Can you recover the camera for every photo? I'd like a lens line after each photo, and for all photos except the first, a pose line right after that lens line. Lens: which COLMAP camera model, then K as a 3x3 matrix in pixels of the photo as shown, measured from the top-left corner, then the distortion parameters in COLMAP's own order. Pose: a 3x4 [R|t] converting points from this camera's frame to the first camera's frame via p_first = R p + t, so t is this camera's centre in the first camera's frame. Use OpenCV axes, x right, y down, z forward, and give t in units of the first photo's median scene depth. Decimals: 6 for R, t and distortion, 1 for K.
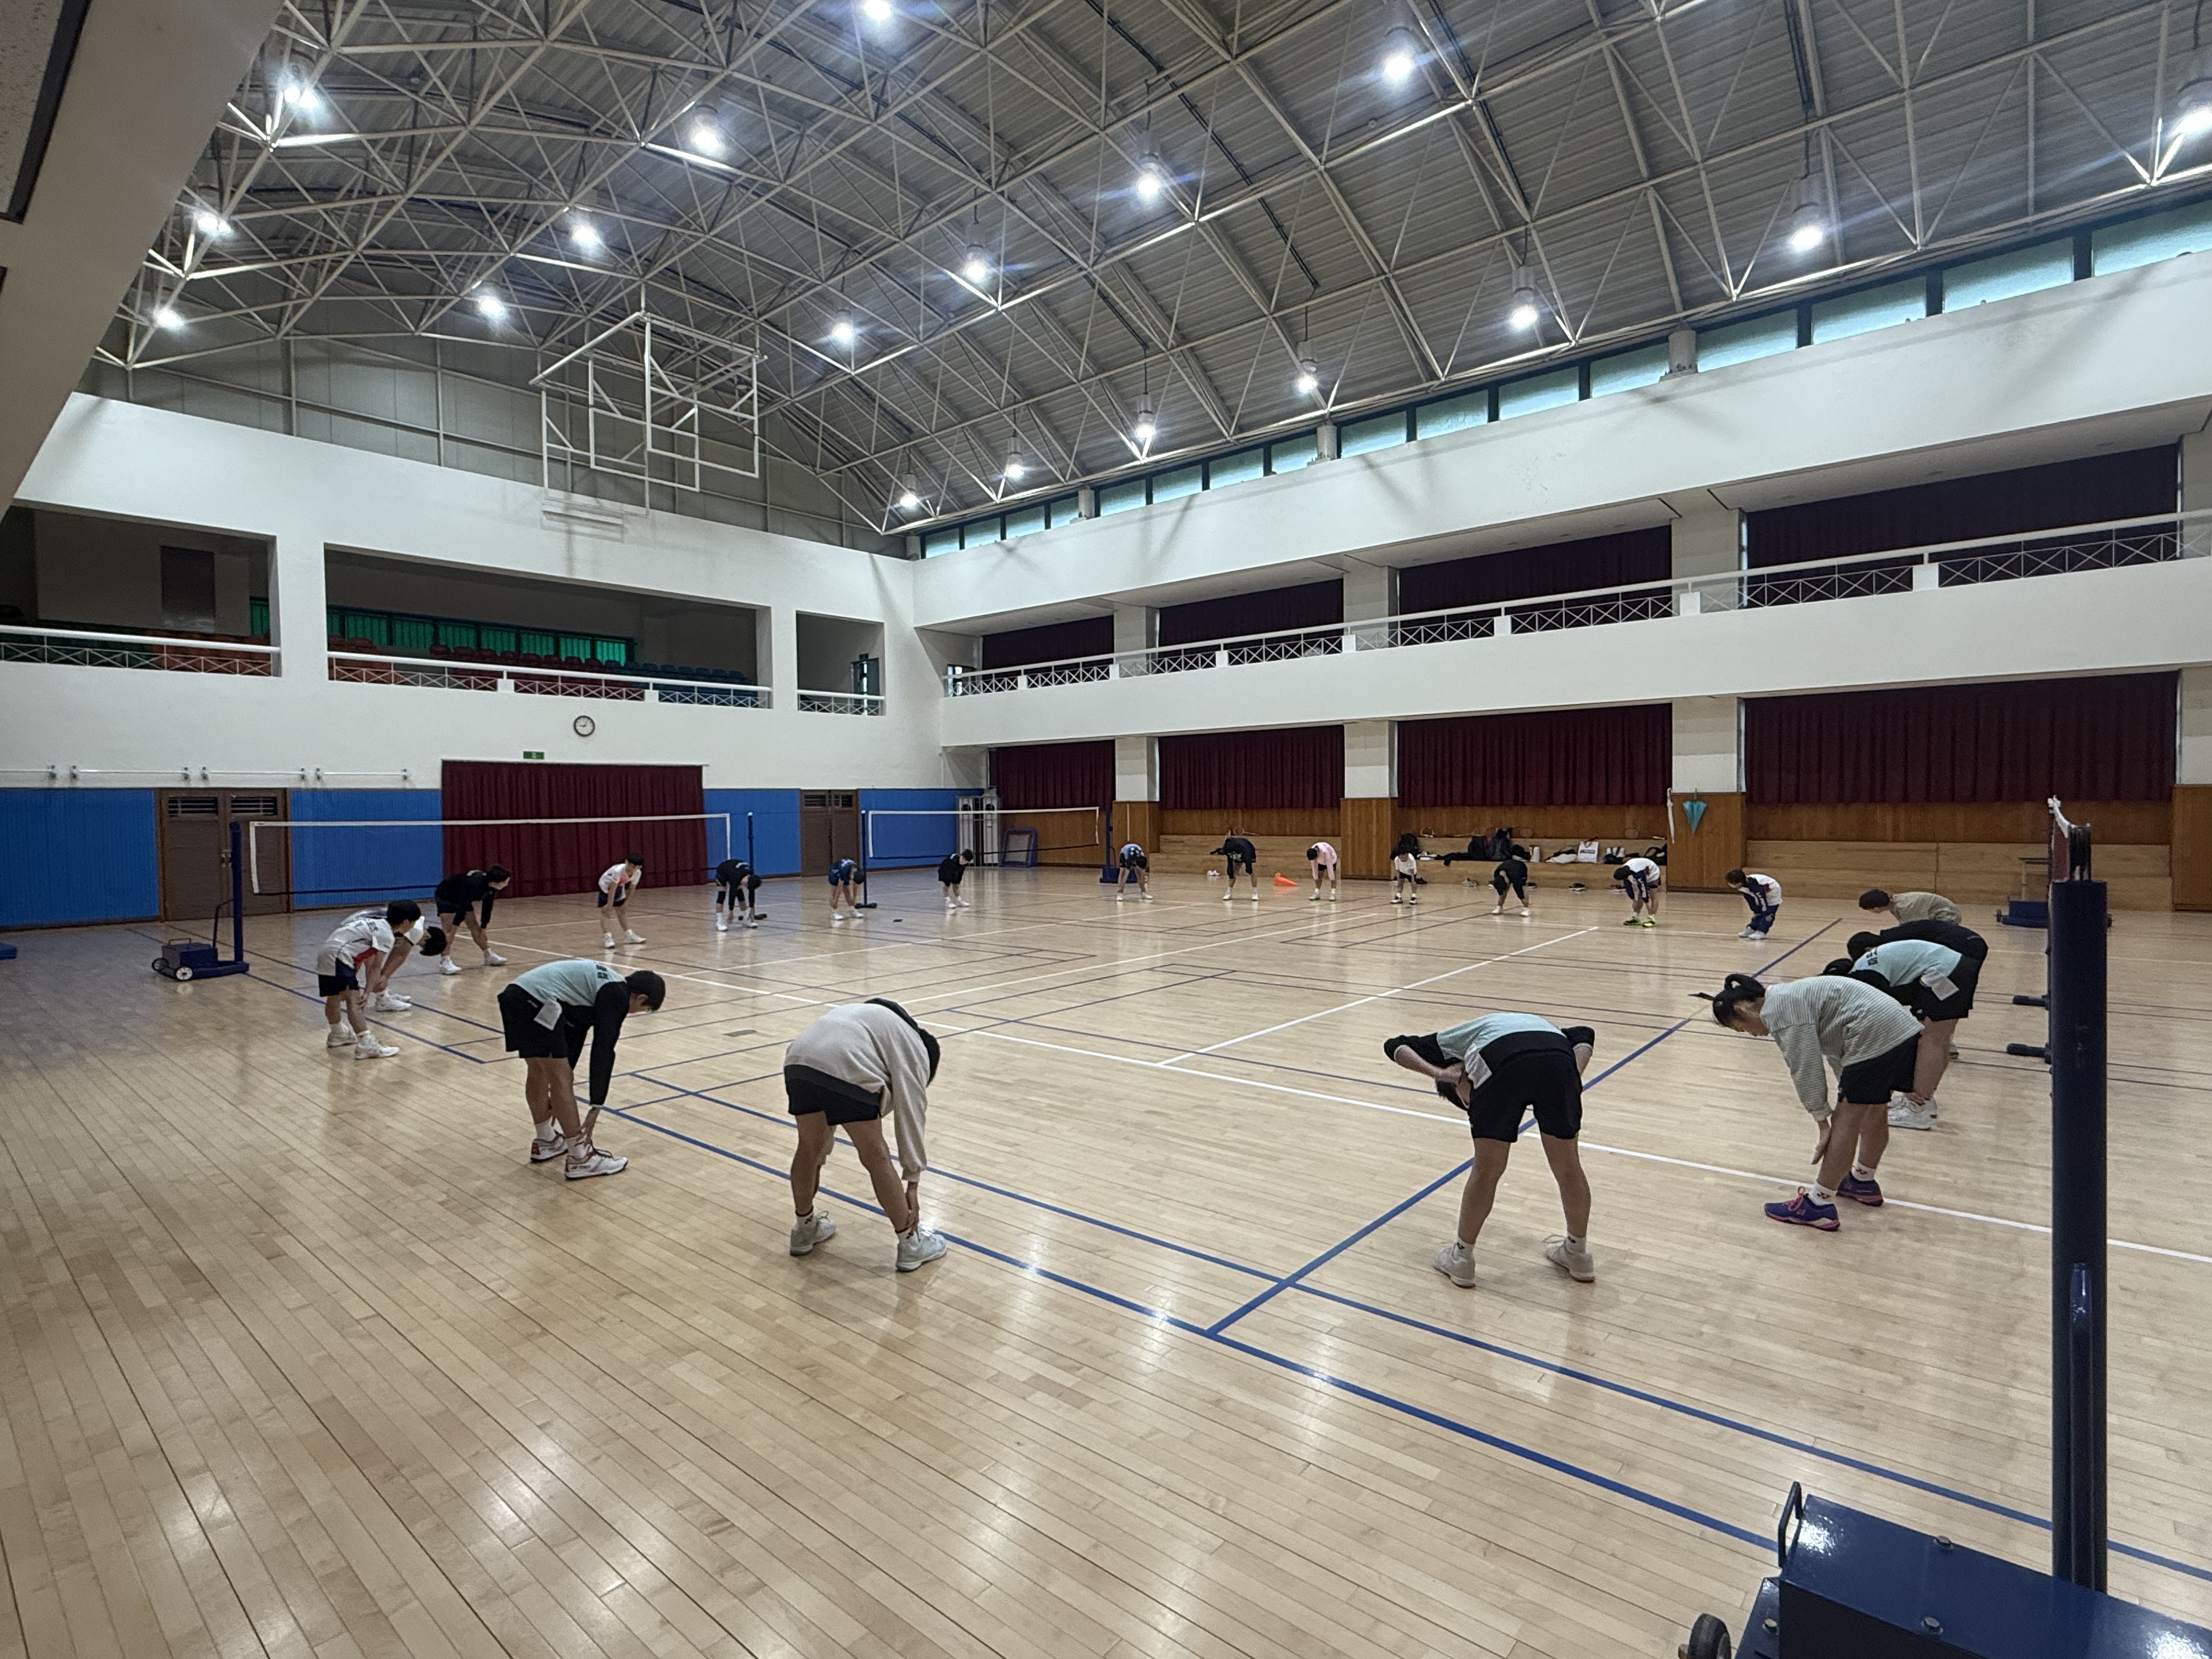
lens RADIAL K [[1087.1, 0, 1099.2], [0, 1087.1, 830.3], [0, 0, 1]] dist [-0.001002, 0.000824]
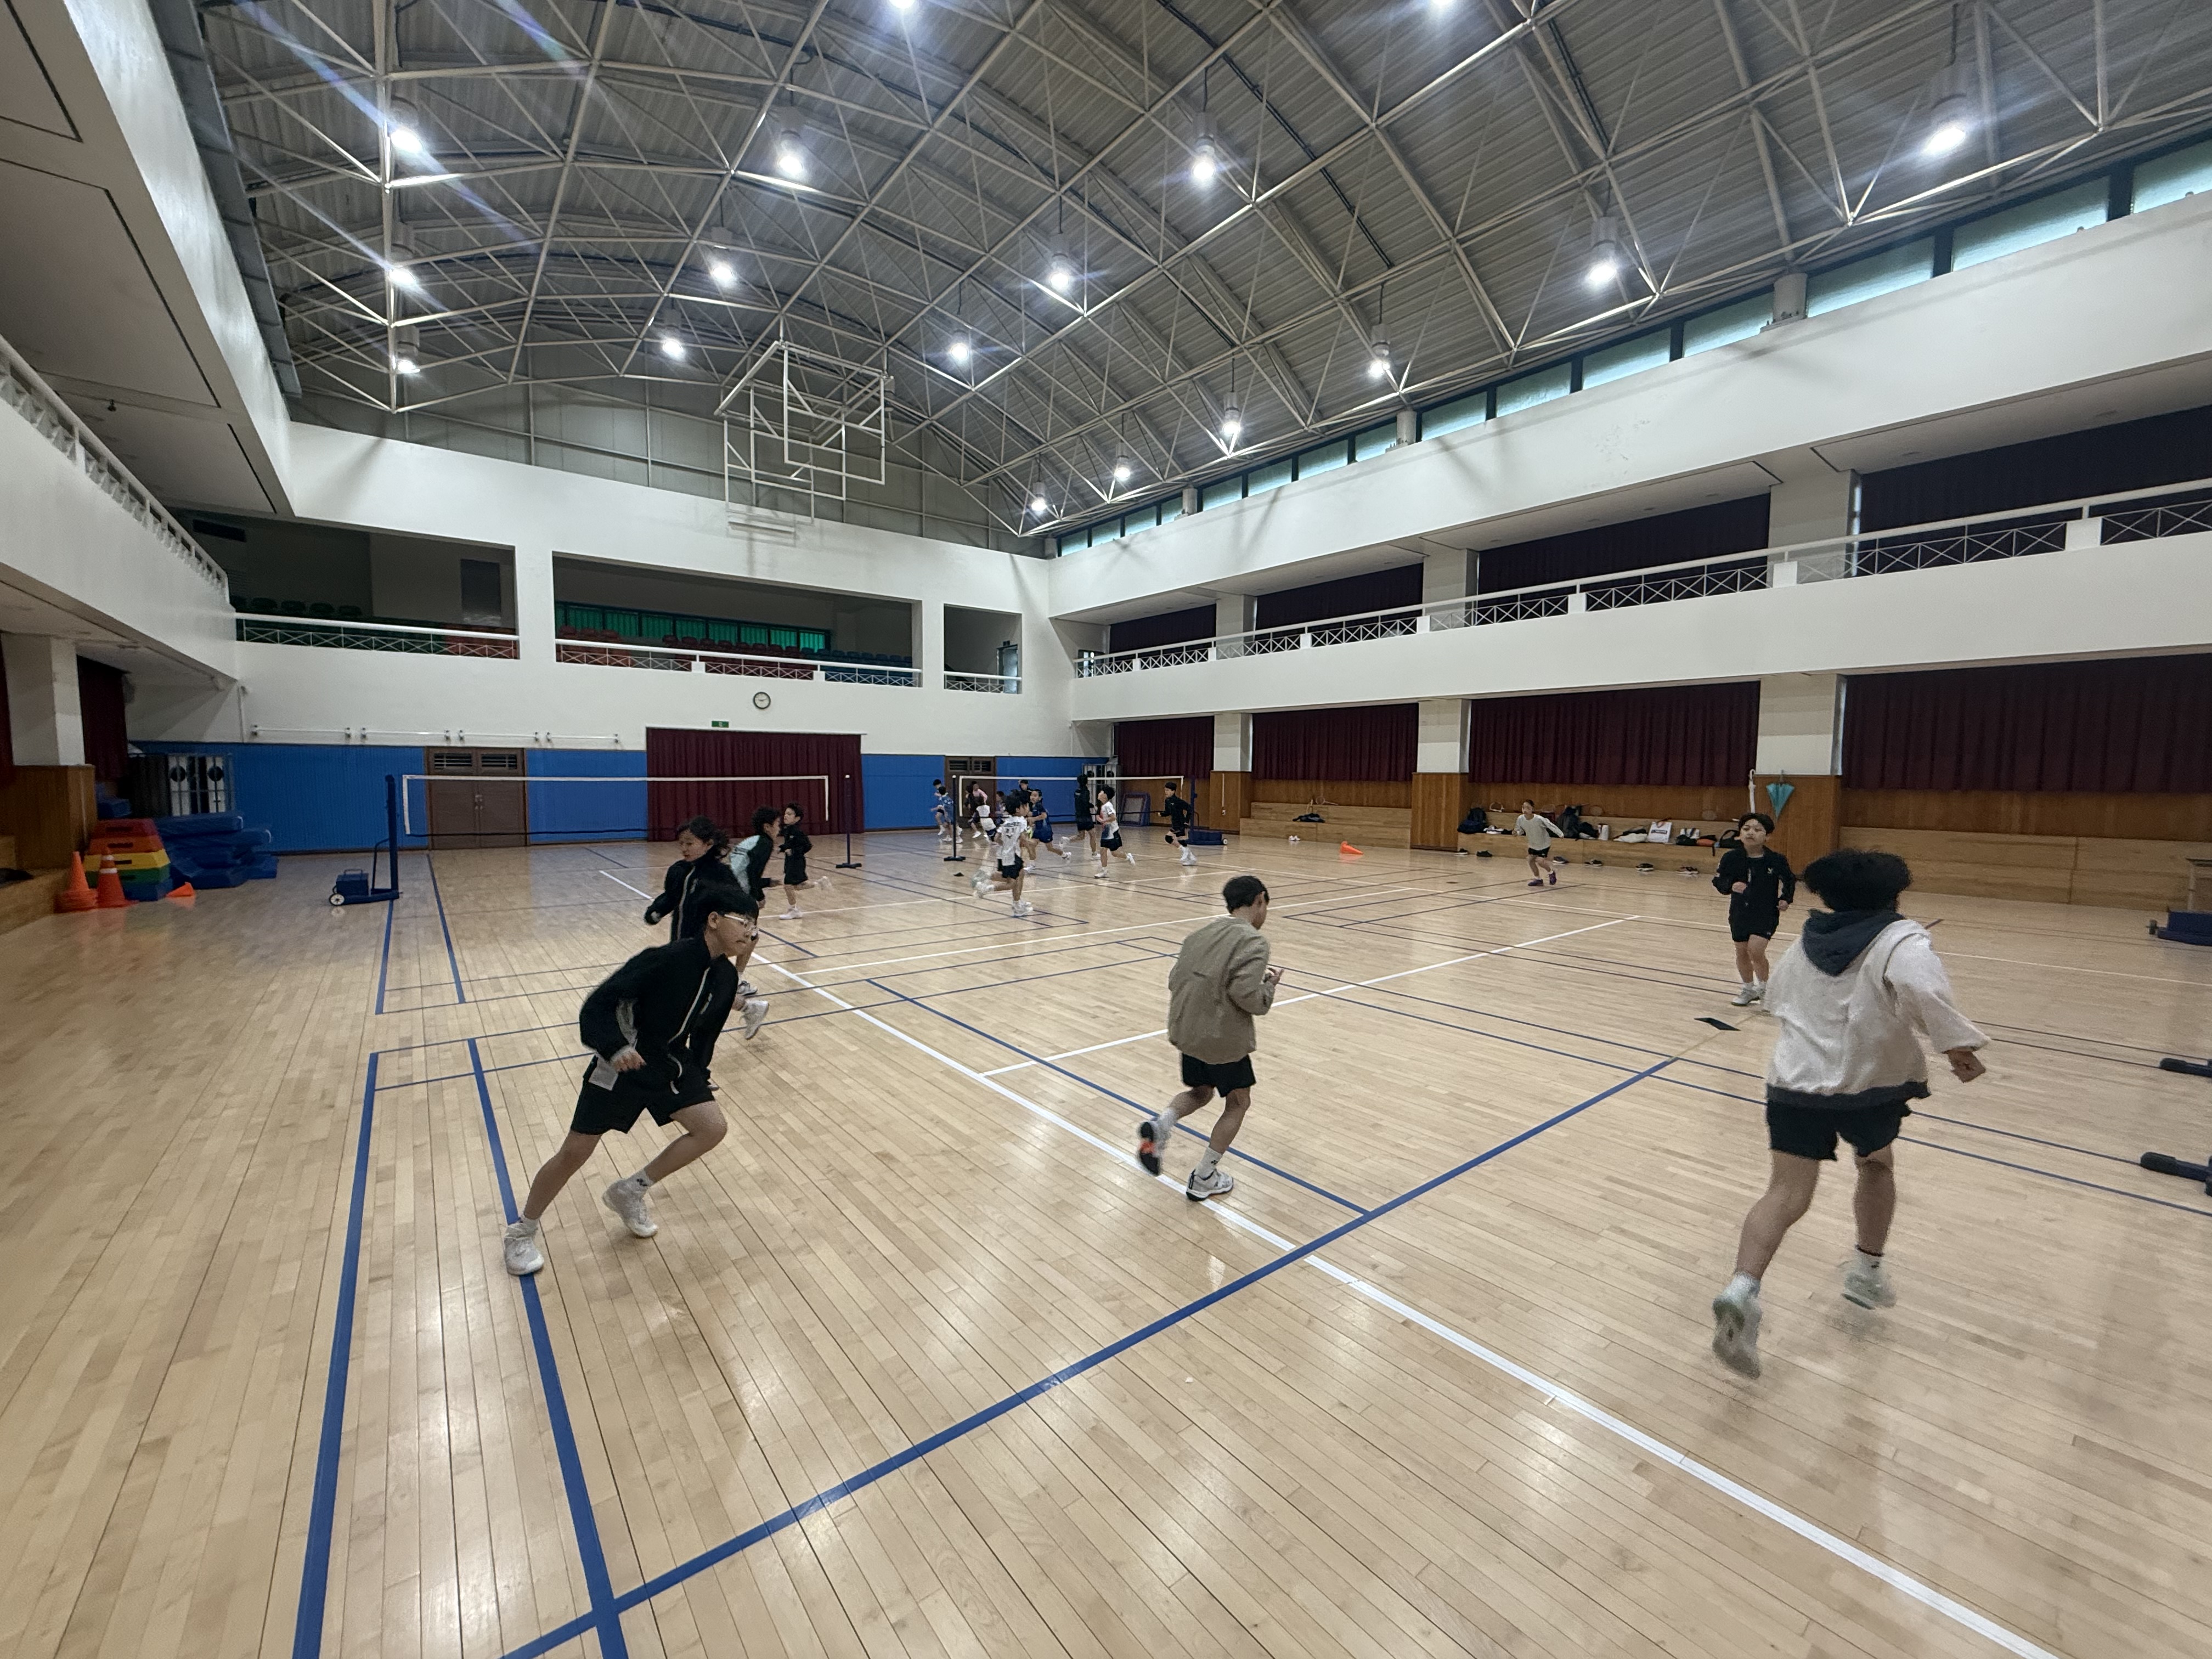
lens RADIAL K [[876.8, 0, 1096.5], [0, 876.8, 829.4], [0, 0, 1]] dist [-0.001006, 0.000006]
pose [[0.980940, 0.032925, -0.191500, 0.094007], [-0.024468, 0.998625, 0.046358, -0.006712], [0.192763, -0.040789, 0.980397, 0.110870]]
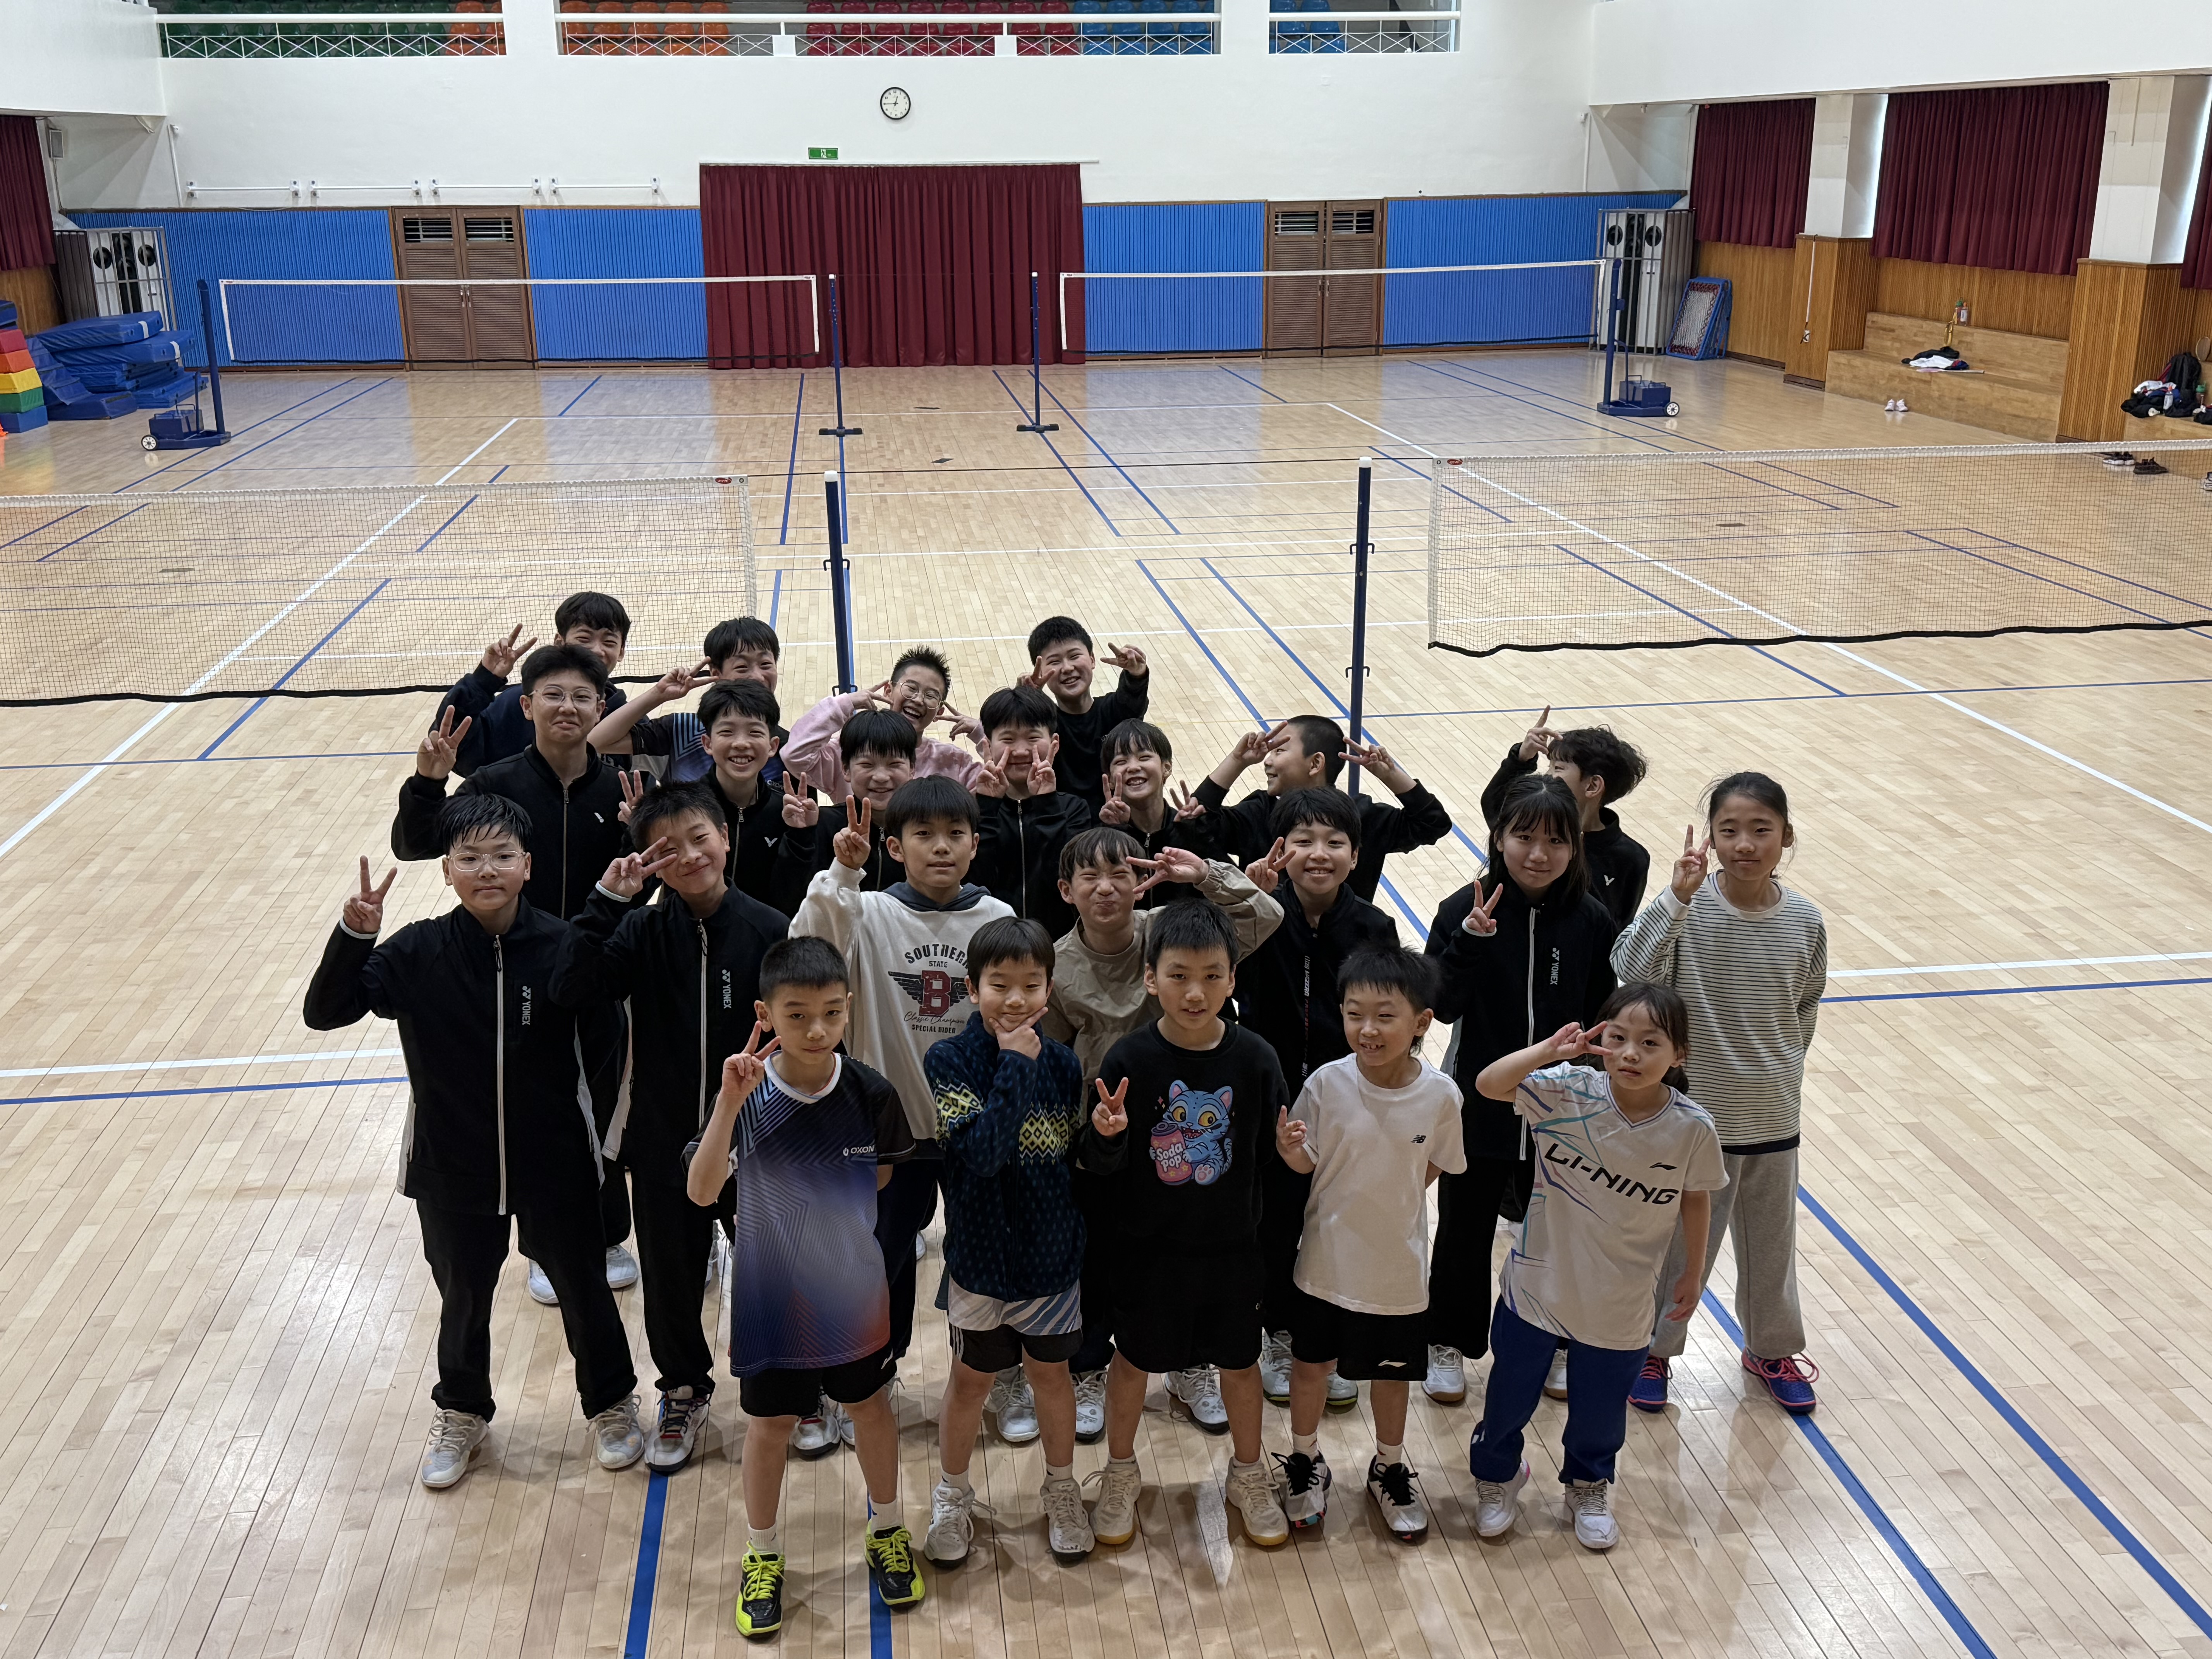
lens RADIAL K [[2153.3, 0, 1124.6], [0, 2153.3, 850.4], [0, 0, 1]] dist [0.150194, -0.286067]
pose [[0.744109, 0.210810, -0.633925, 0.611363], [-0.017285, 0.954665, 0.297181, -0.064435], [0.667835, -0.210177, 0.714019, 0.053353]]
